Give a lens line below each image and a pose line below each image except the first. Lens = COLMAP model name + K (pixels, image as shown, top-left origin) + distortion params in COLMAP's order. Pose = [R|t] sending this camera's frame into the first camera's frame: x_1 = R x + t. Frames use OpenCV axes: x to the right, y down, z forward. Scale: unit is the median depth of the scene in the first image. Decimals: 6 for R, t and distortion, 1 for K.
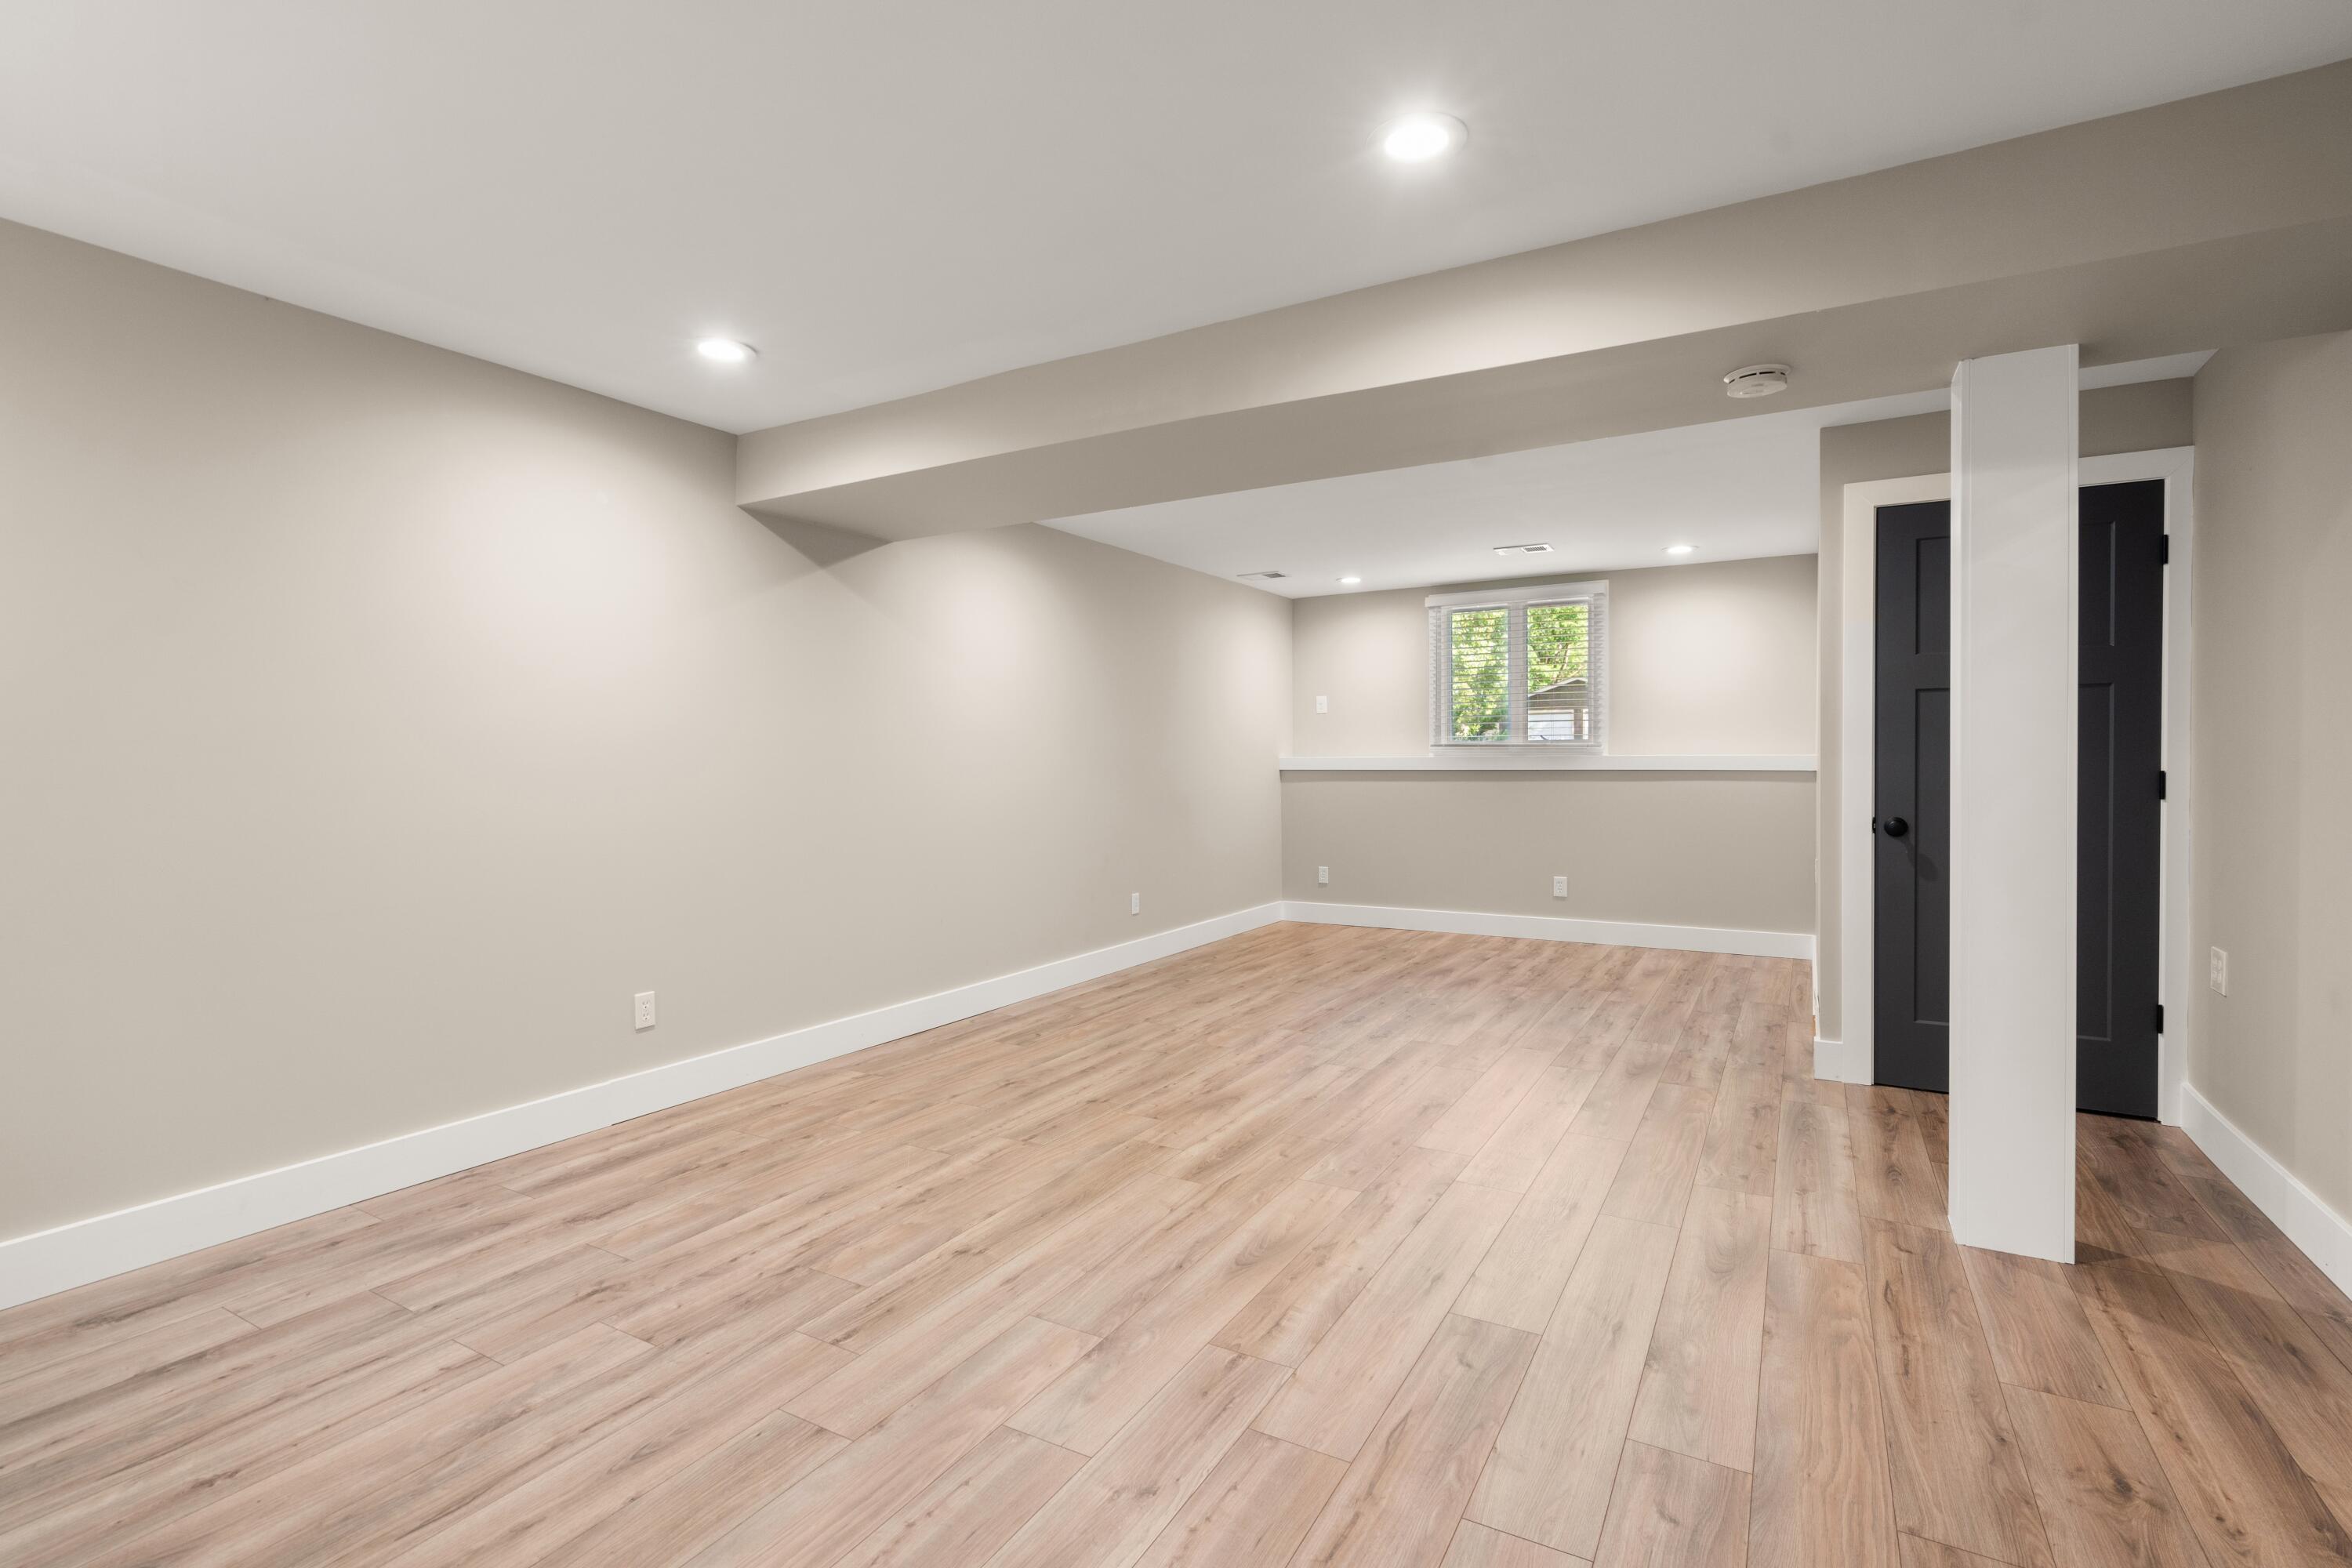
lens RADIAL K [[1083.9, 0, 1168.9], [0, 1083.9, 774.2], [0, 0, 1]] dist [-0.008096, -0.000038]
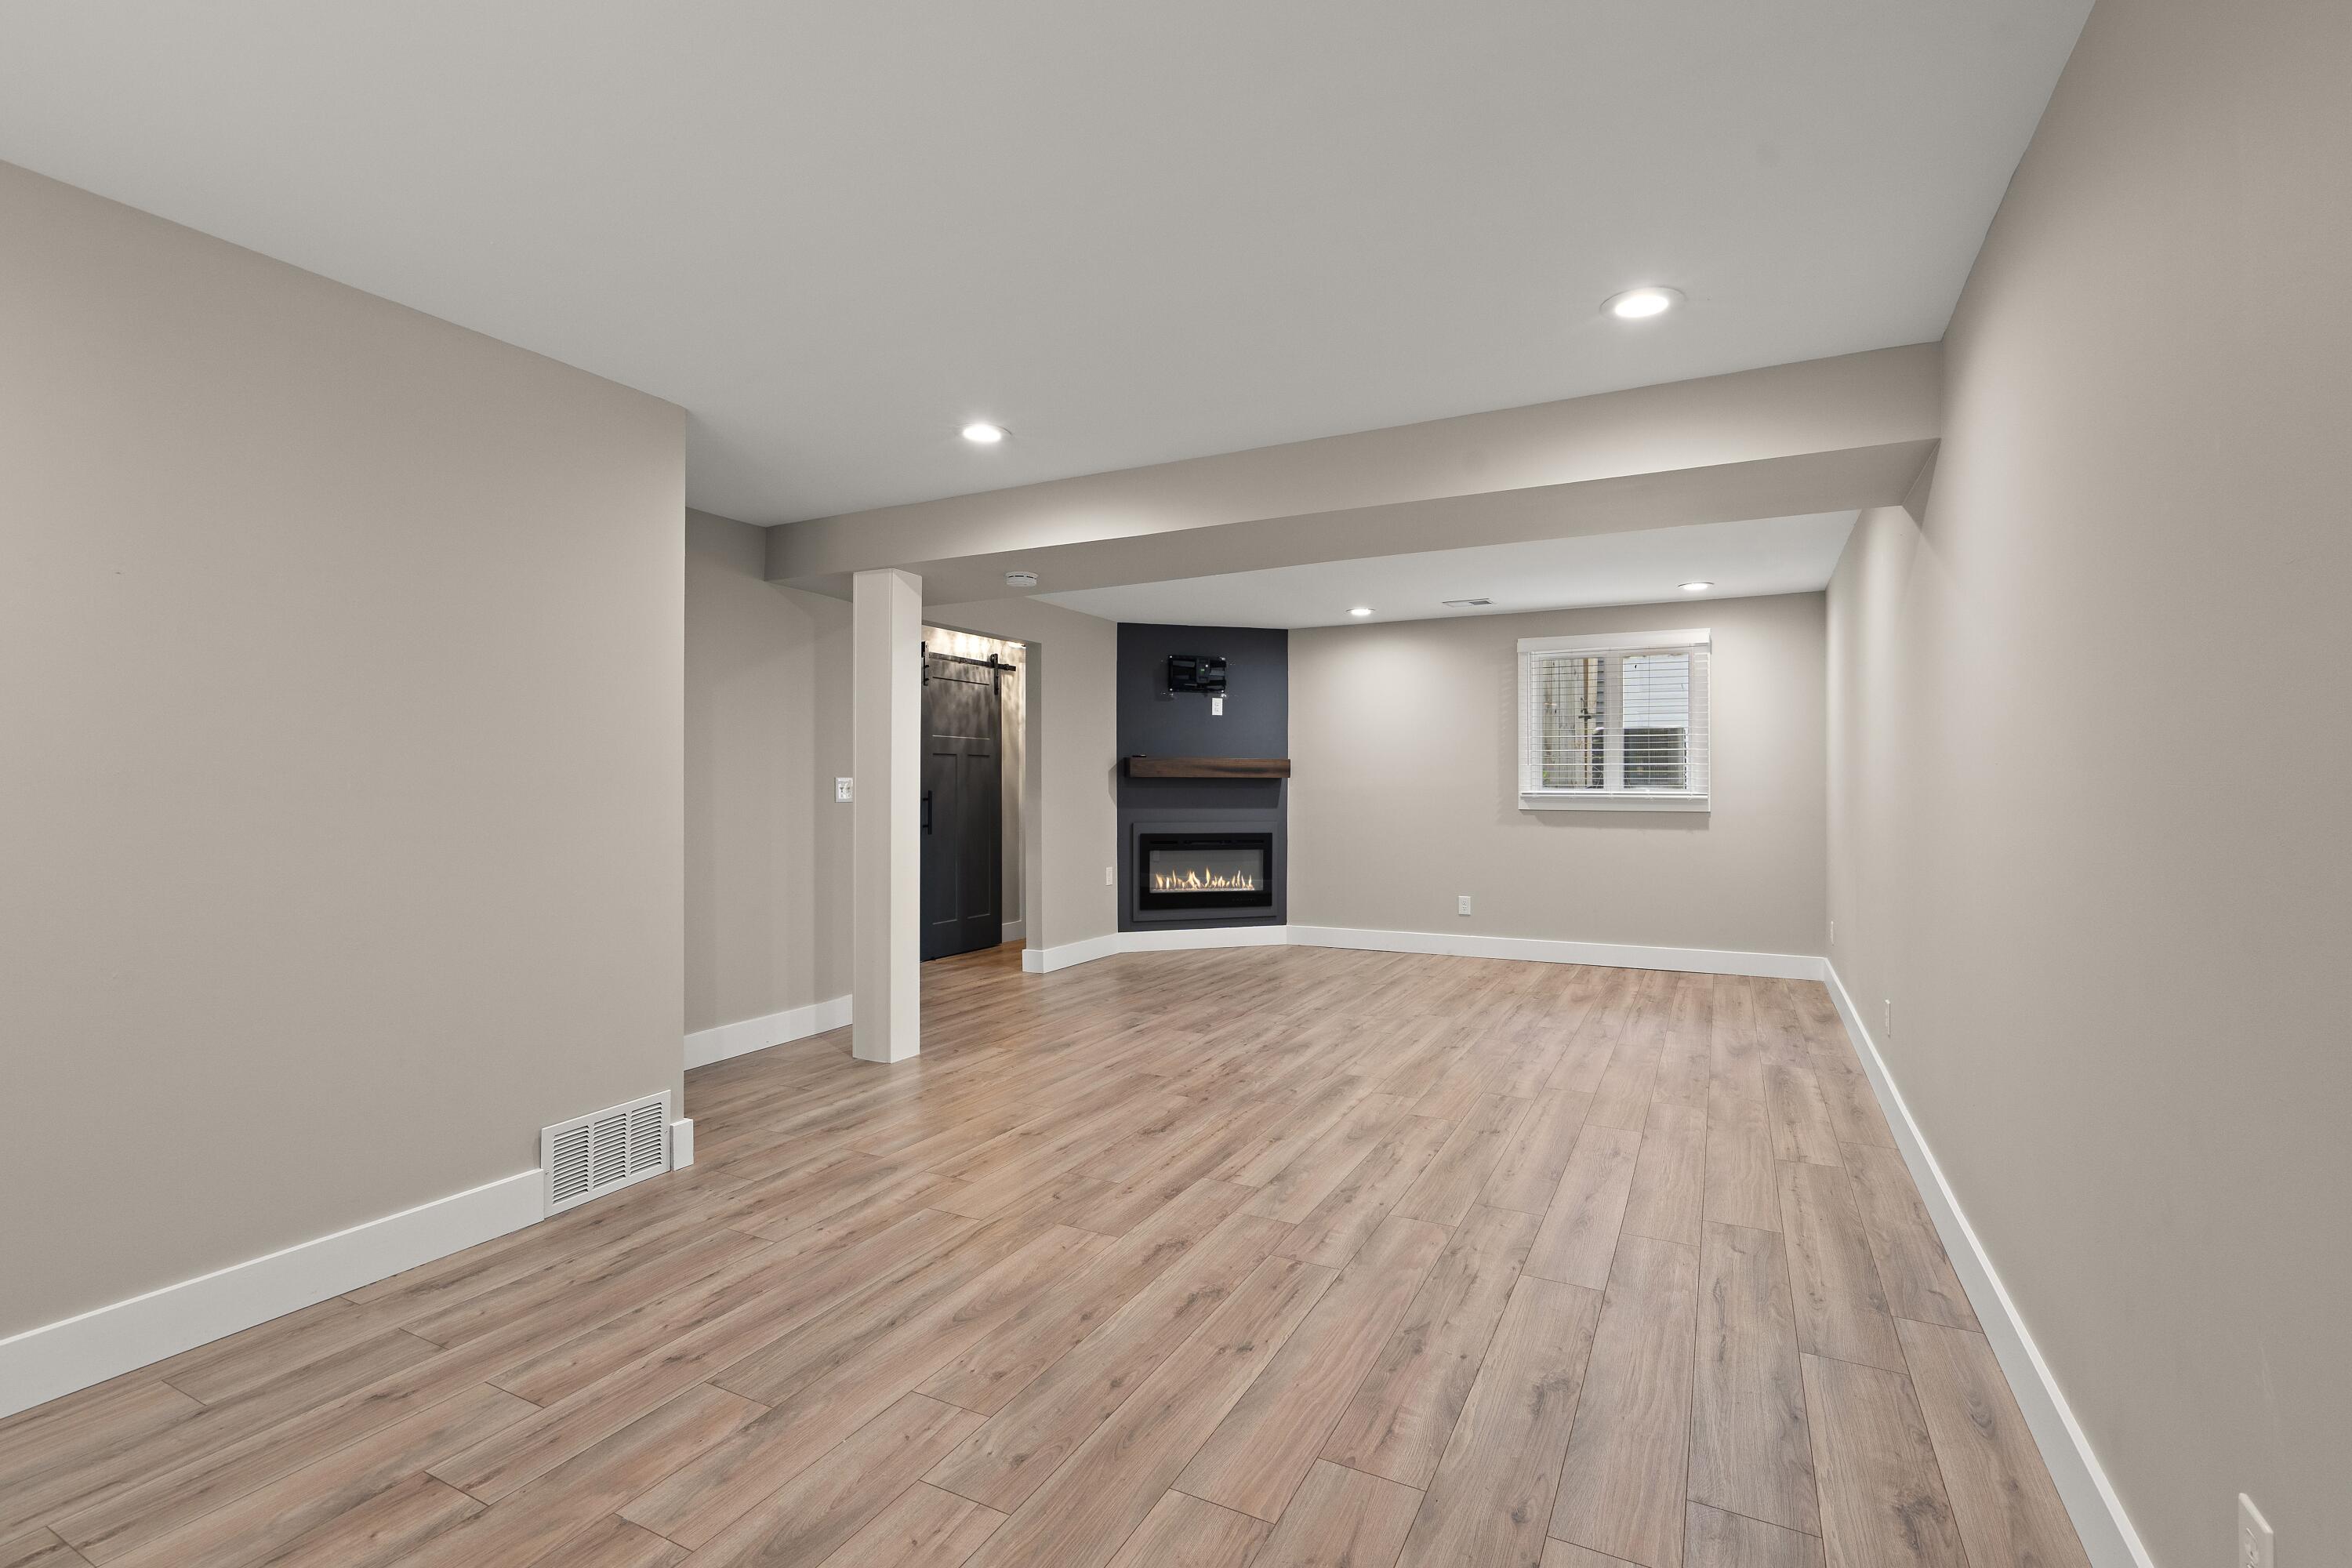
lens RADIAL K [[1083.9, 0, 1168.9], [0, 1083.9, 774.2], [0, 0, 1]] dist [-0.008096, -0.000038]
pose [[-0.998718, 0.005556, -0.050306, 0.264708], [0.005491, 0.999984, 0.001428, -0.027341], [0.050313, 0.001150, -0.998733, 1.903085]]
